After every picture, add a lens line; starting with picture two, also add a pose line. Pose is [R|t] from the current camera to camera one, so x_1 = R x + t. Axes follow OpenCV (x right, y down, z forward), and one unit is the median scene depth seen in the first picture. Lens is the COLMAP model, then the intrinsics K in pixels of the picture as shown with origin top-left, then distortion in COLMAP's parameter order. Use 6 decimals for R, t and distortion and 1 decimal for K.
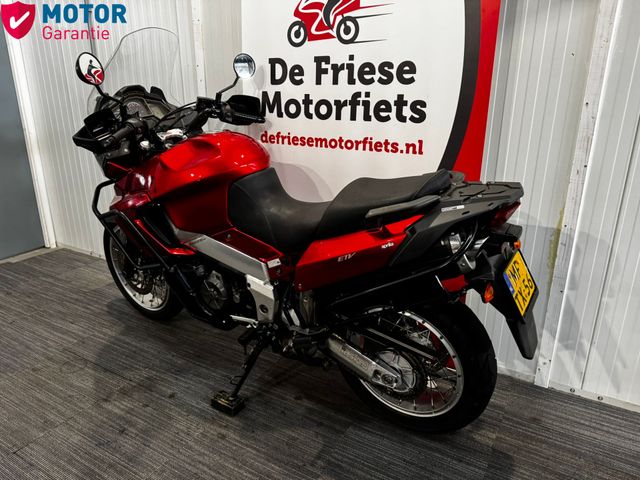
lens RADIAL K [[455.5, 0, 314.4], [0, 455.5, 235.6], [0, 0, 1]] dist [0.027486, -0.036557]
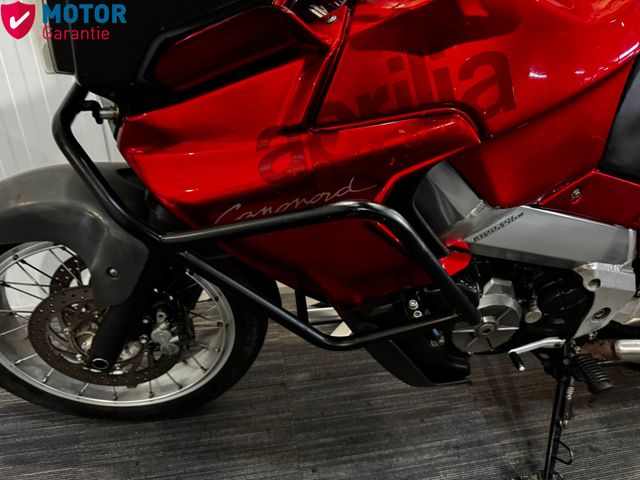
lens RADIAL K [[455.5, 0, 319.3], [0, 455.5, 247.3], [0, 0, 1]] dist [0.027486, -0.036557]
pose [[0.745204, -0.319556, 0.585282, -0.596652], [0.160466, 0.937842, 0.307738, -0.112920], [-0.647242, -0.135409, 0.750162, 0.792506]]
